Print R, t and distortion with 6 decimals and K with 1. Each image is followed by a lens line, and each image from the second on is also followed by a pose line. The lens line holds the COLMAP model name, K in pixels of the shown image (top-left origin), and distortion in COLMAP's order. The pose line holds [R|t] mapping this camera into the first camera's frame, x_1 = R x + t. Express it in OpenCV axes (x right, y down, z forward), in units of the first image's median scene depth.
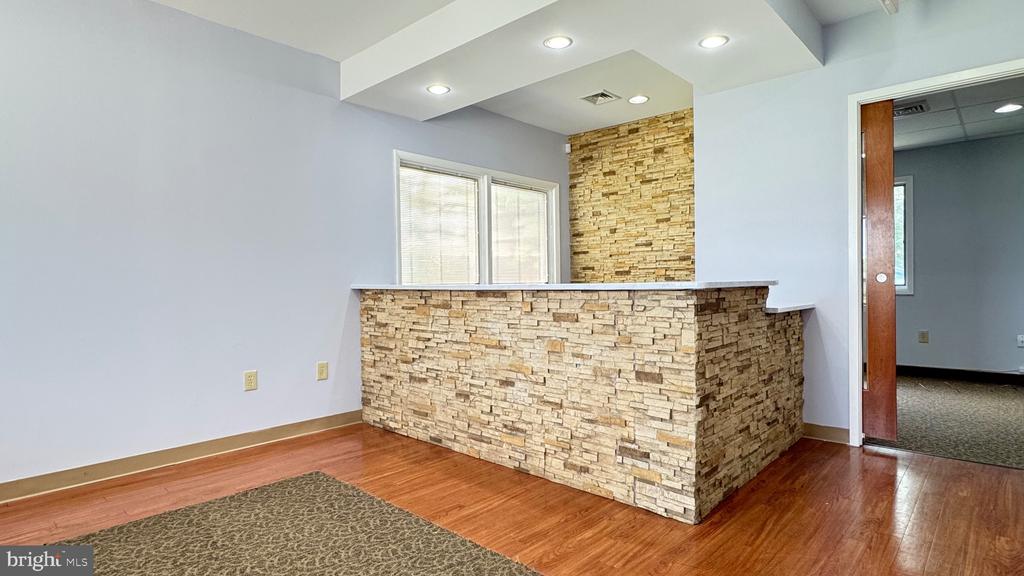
lens RADIAL K [[536.3, 0, 509.0], [0, 536.3, 289.1], [0, 0, 1]] dist [-0.003026, 0.000573]
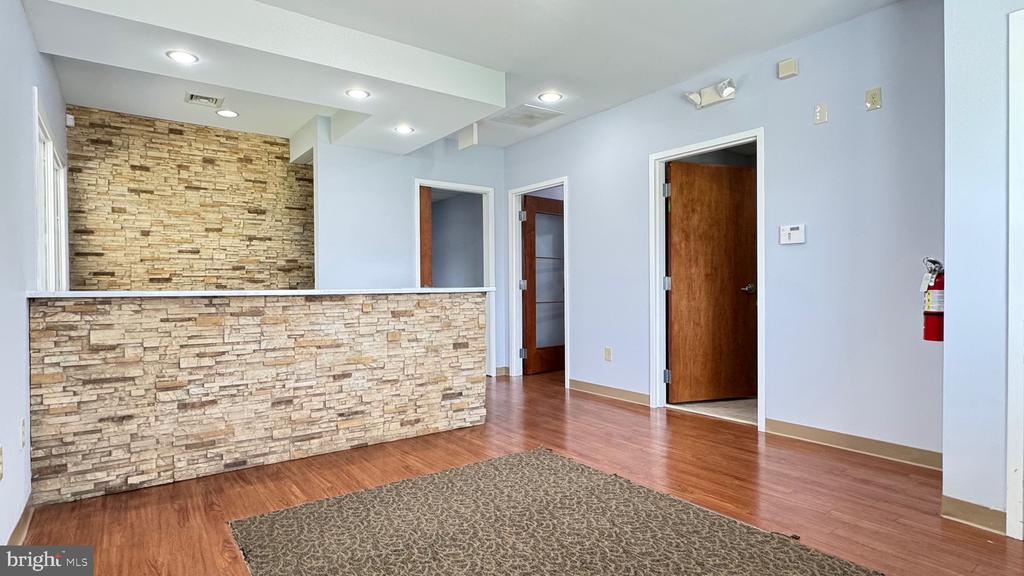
lens RADIAL K [[536.3, 0, 511.1], [0, 536.3, 289.2], [0, 0, 1]] dist [-0.003026, 0.000573]
pose [[0.187442, 0.004019, 0.982267, -0.988057], [0.018141, 0.999807, -0.007553, 0.005283], [-0.982108, 0.019235, 0.187333, 0.403733]]
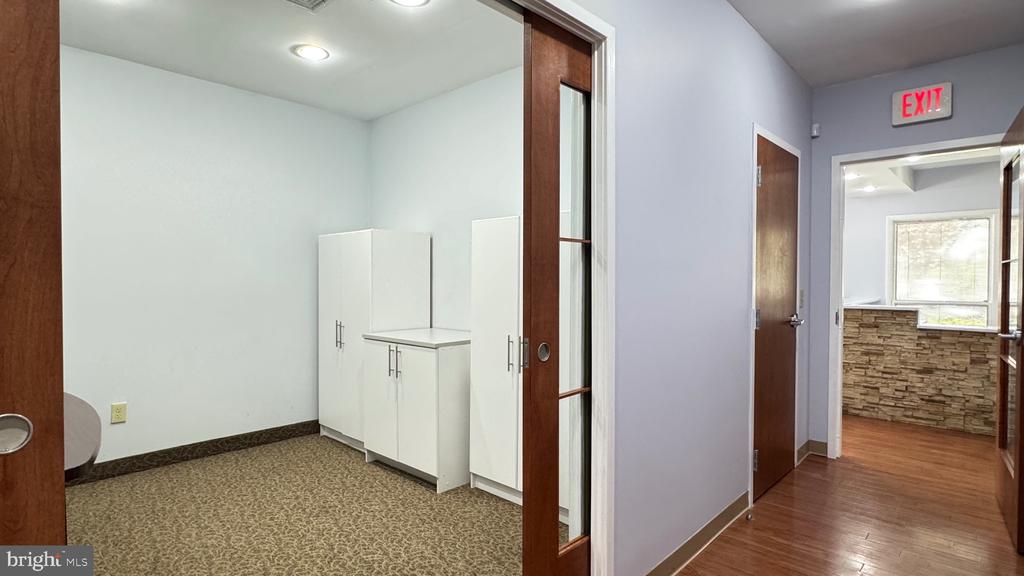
lens RADIAL K [[536.3, 0, 508.2], [0, 536.3, 286.9], [0, 0, 1]] dist [-0.003026, 0.000573]
pose [[0.999950, 0.007788, 0.006205, -1.135773], [-0.007833, 0.999943, 0.007309, -0.065142], [-0.006148, -0.007357, 0.999954, -0.500008]]
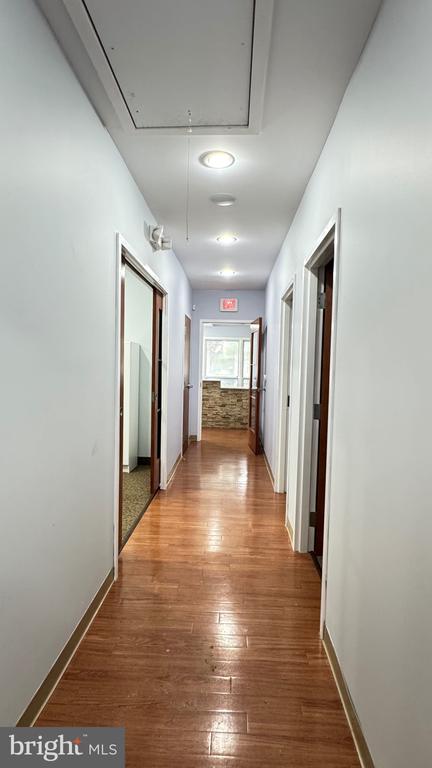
lens RADIAL K [[402.2, 0, 214.9], [0, 402.2, 384.2], [0, 0, 1]] dist [-0.003026, 0.000573]
pose [[0.754221, -0.014086, 0.656470, -1.792850], [-0.019434, 0.998853, 0.043760, -0.094696], [-0.656333, -0.045763, 0.753082, -1.036507]]
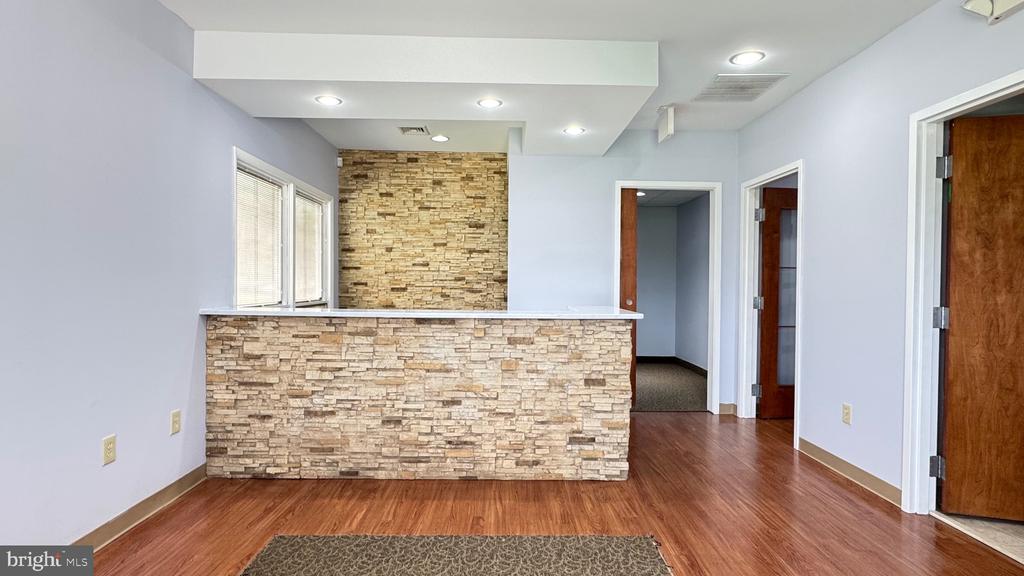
lens RADIAL K [[536.3, 0, 509.9], [0, 536.3, 289.9], [0, 0, 1]] dist [-0.003026, 0.000573]
pose [[0.720921, 0.009231, 0.692955, -0.635113], [-0.010506, 0.999942, -0.002391, -0.049912], [-0.692937, -0.005556, 0.720976, 0.122385]]
